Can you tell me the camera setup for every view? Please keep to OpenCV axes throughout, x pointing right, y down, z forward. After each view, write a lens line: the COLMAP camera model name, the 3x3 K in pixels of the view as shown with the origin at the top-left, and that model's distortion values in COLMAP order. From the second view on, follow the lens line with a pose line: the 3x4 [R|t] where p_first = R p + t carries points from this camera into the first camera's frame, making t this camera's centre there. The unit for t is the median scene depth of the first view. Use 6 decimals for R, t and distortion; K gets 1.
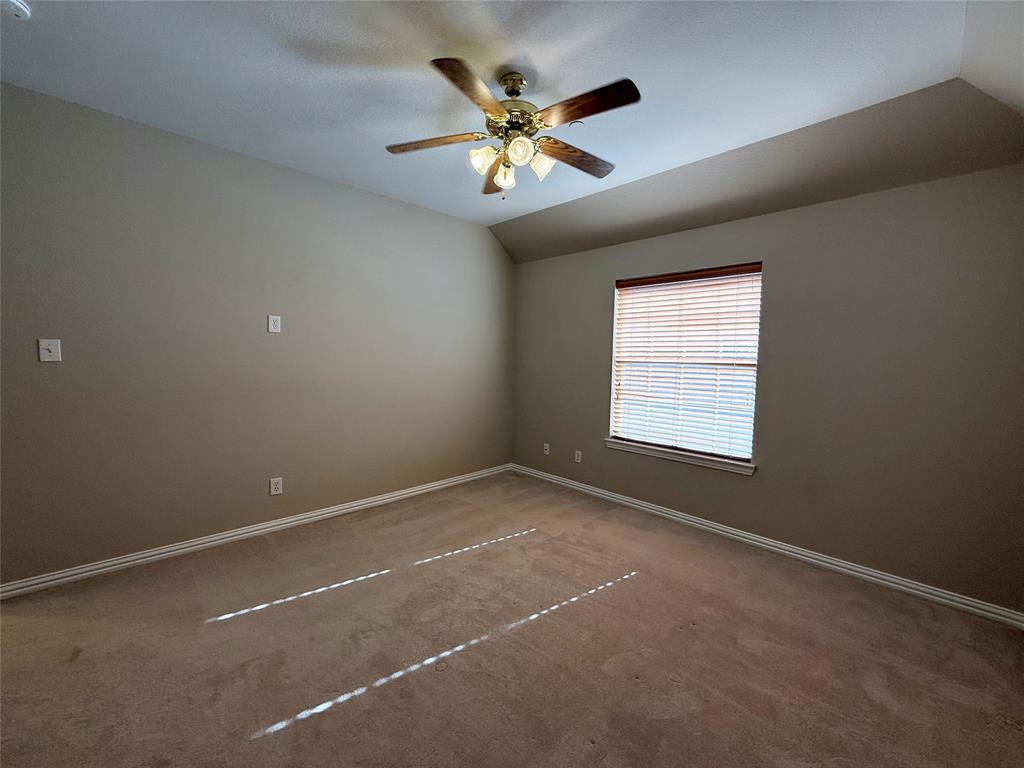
lens RADIAL K [[410.1, 0, 511.6], [0, 410.1, 384.5], [0, 0, 1]] dist [-0.001976, 0.000471]
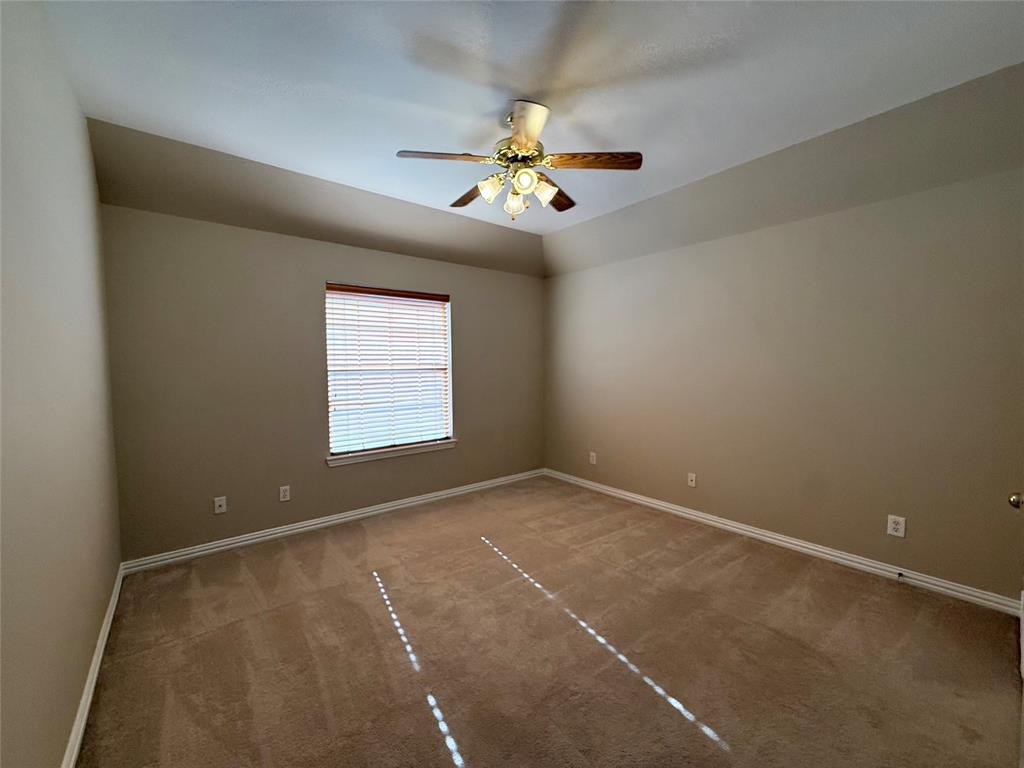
lens RADIAL K [[410.1, 0, 511.6], [0, 410.1, 383.5], [0, 0, 1]] dist [-0.001976, 0.000471]
pose [[0.090862, -0.069564, 0.993431, -0.678090], [0.078447, 0.994957, 0.062496, -0.058715], [-0.992769, 0.072253, 0.095861, 0.573407]]
